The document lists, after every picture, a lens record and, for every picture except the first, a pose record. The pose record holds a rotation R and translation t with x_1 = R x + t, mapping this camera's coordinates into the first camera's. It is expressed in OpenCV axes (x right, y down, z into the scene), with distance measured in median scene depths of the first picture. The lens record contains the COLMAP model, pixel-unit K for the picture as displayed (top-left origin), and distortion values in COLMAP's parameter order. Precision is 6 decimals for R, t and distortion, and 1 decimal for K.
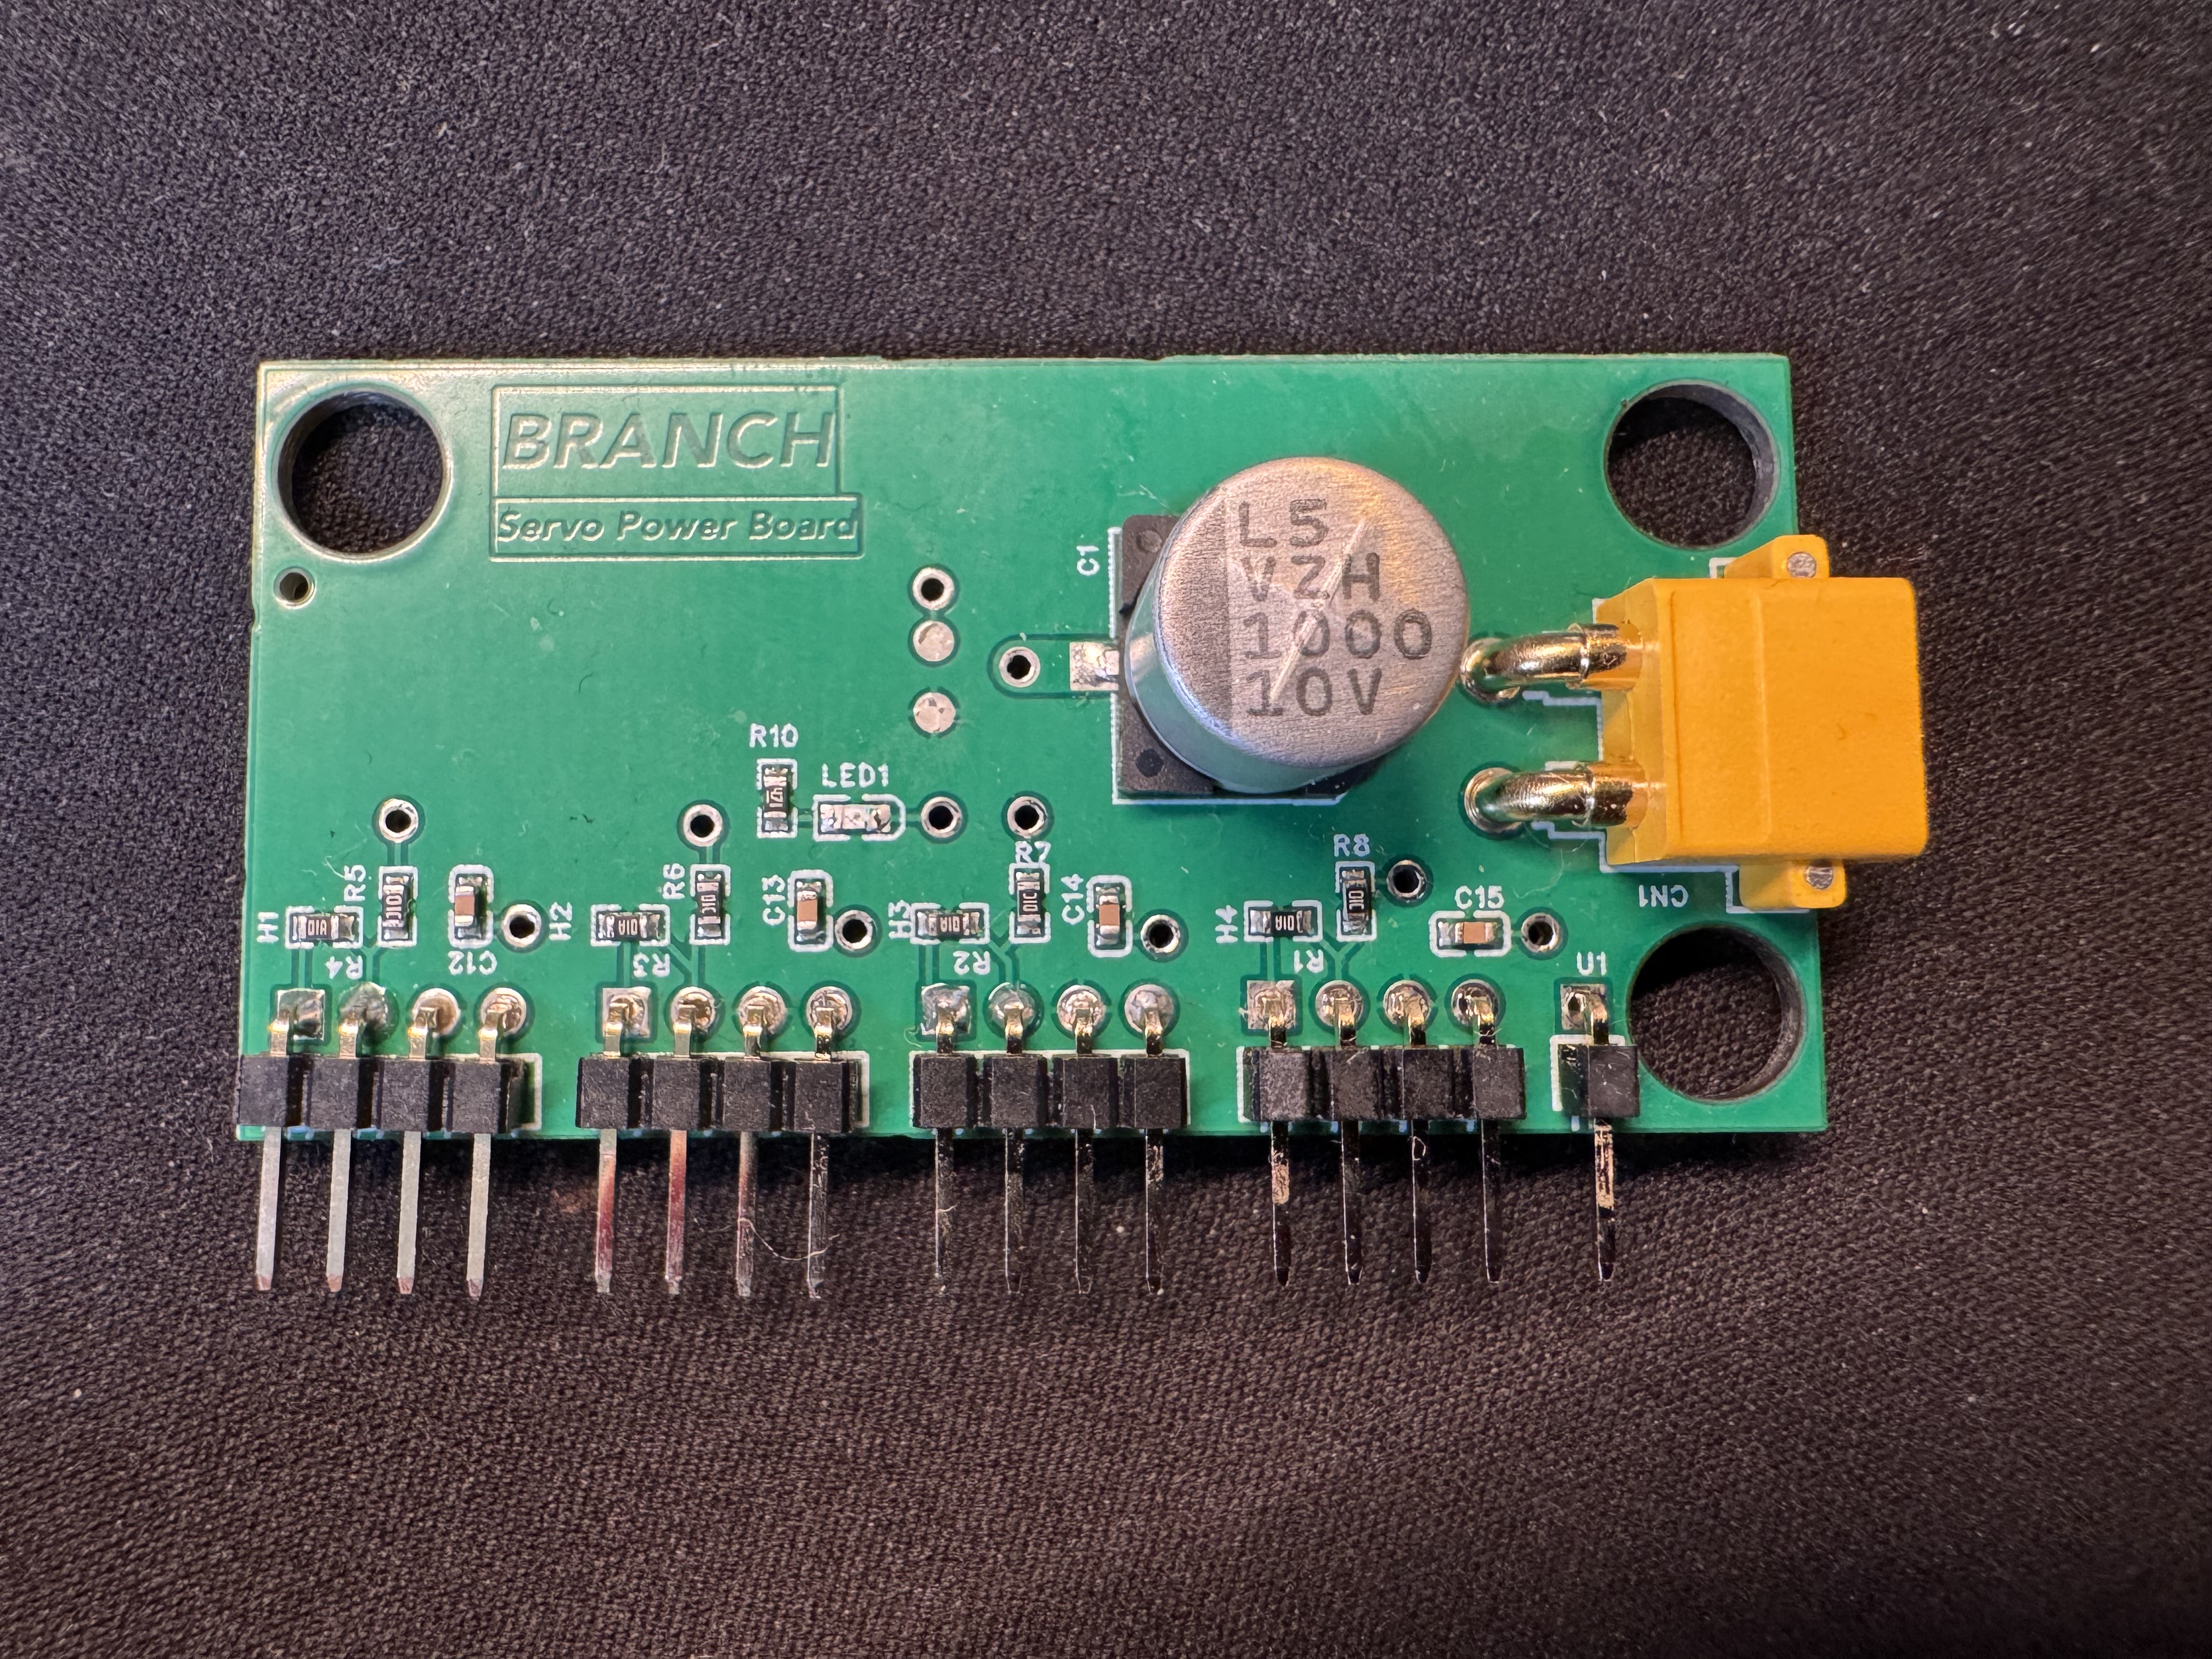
lens RADIAL K [[1538.1, 0, 1103.3], [0, 1538.1, 828.8], [0, 0, 1]] dist [-0.000277, 0.000168]
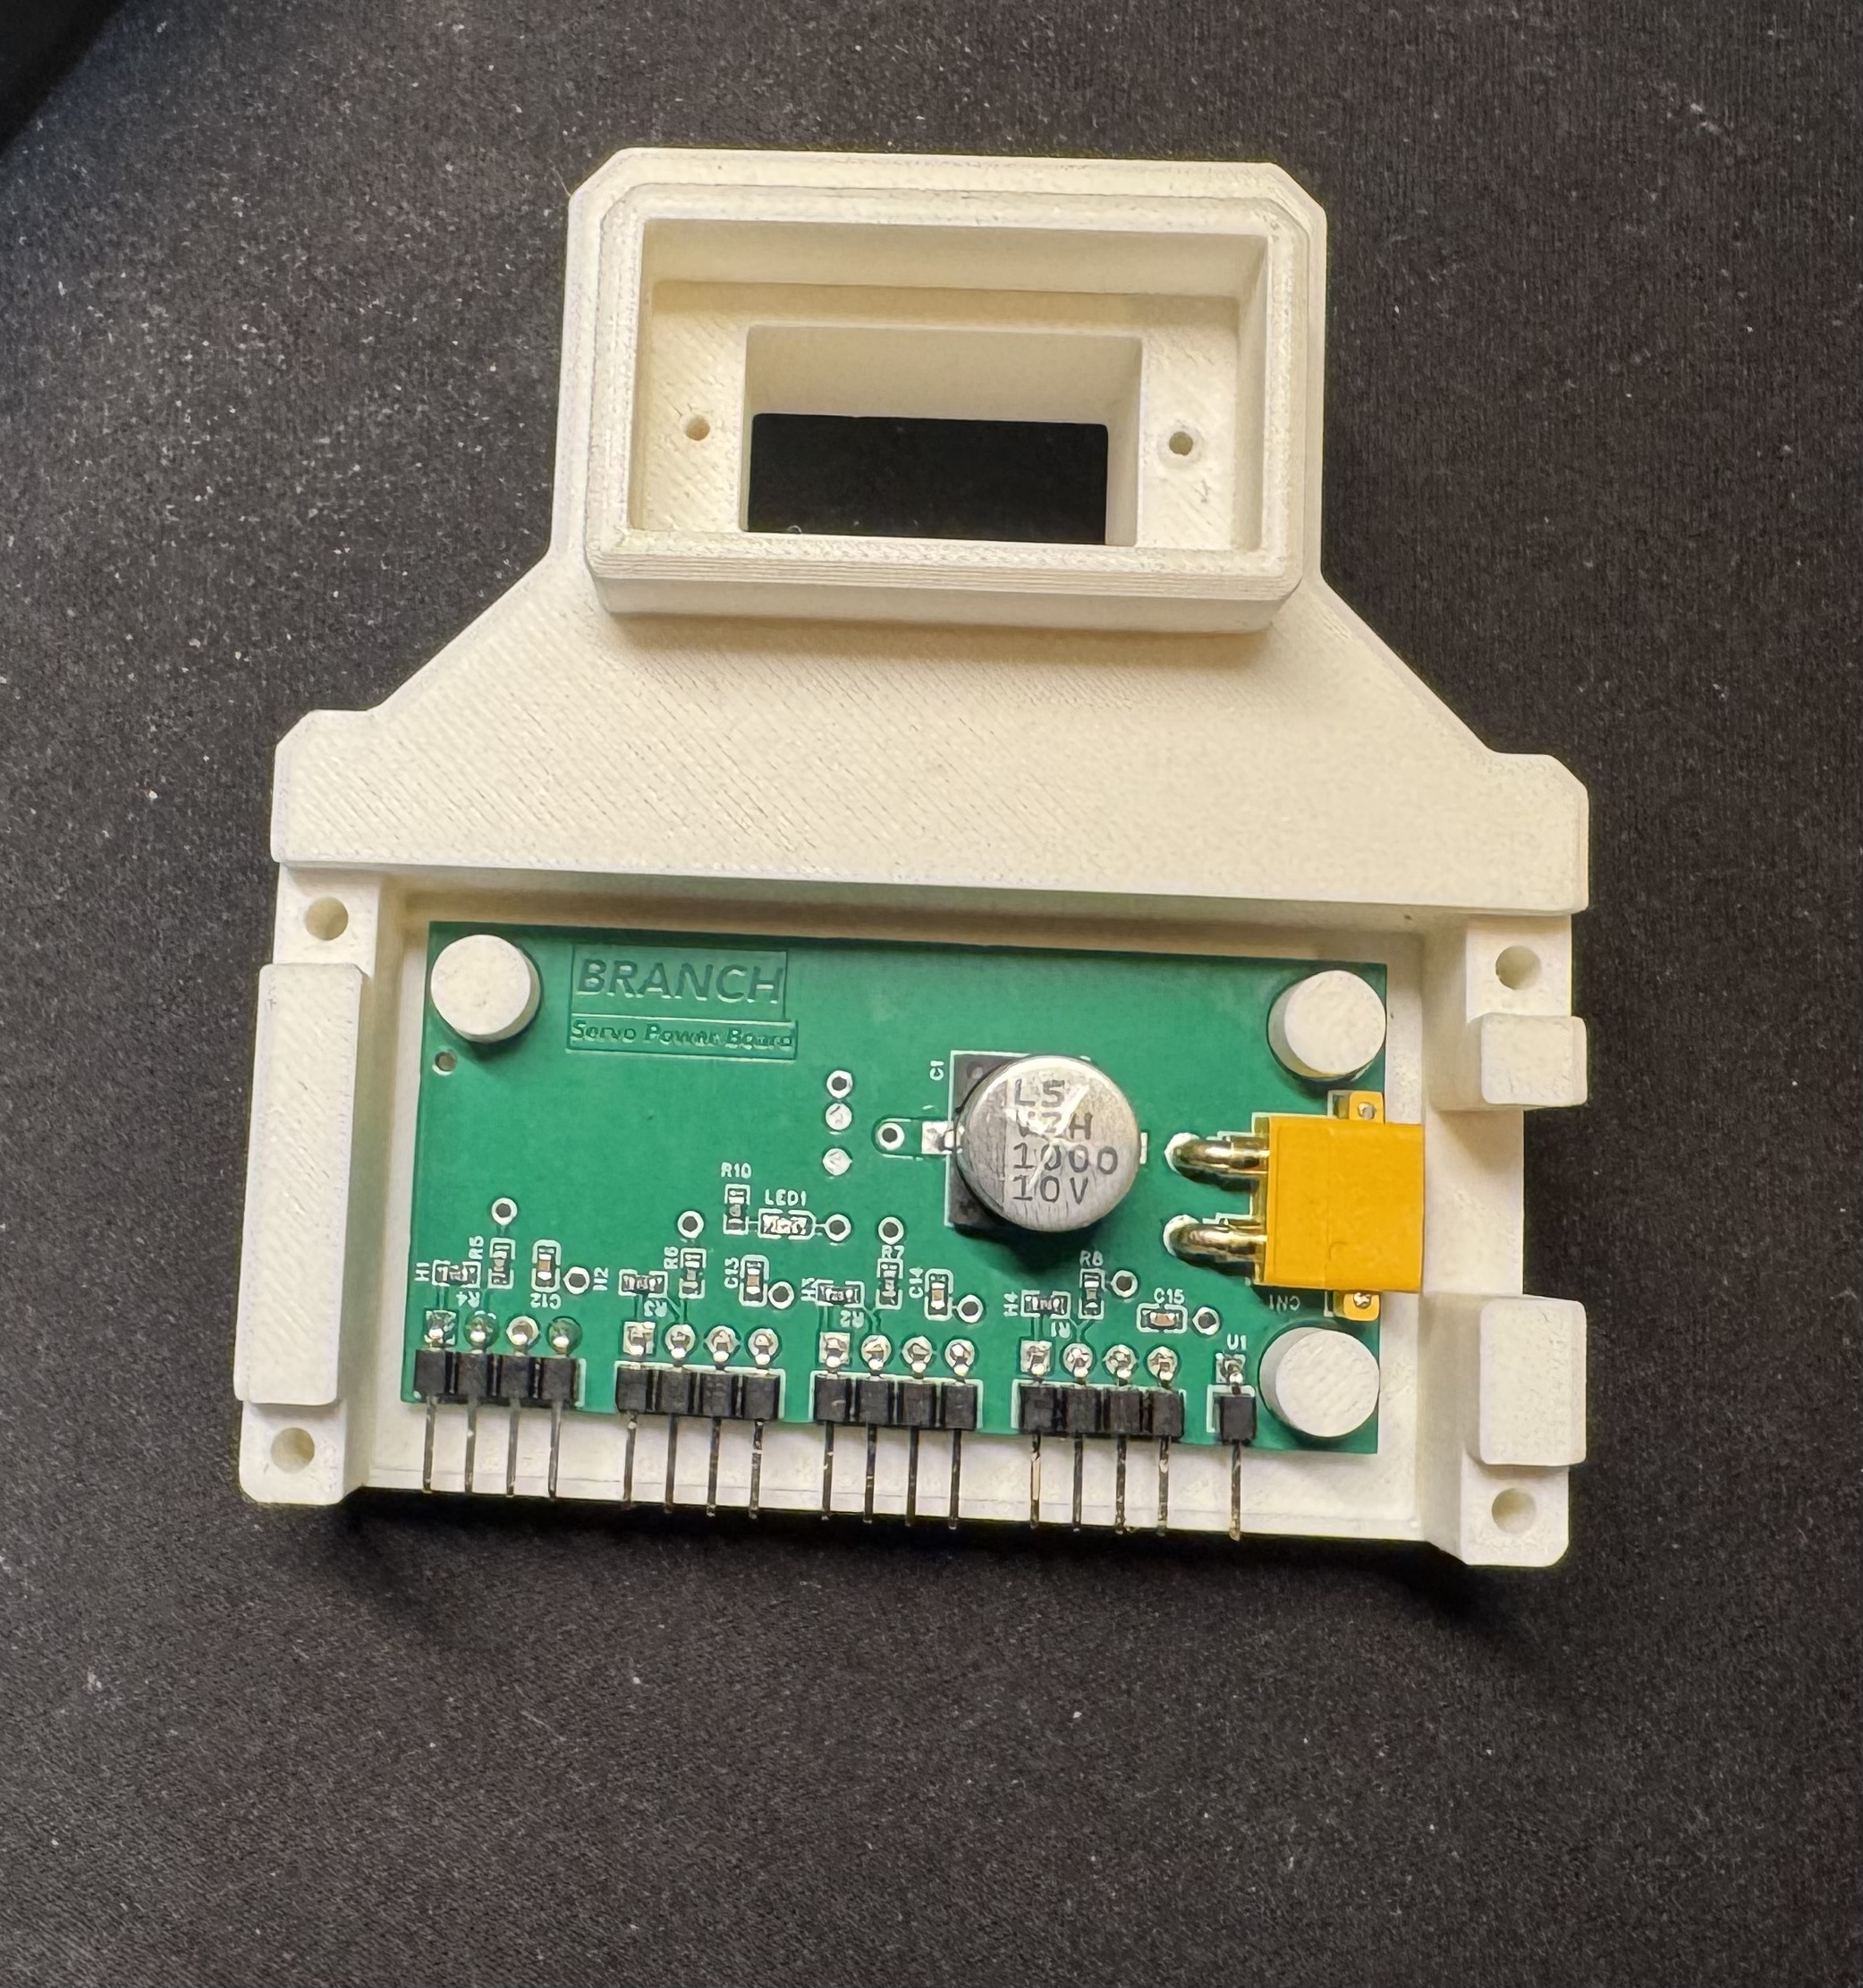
lens RADIAL K [[2170.7, 0, 932.7], [0, 2170.7, 995.0], [0, 0, 1]] dist [0.012204, 0.000000]
pose [[0.997661, 0.051652, -0.044780, 0.083908], [-0.052148, 0.998589, -0.009981, -0.234395], [0.044201, 0.012293, 0.998947, -1.279230]]
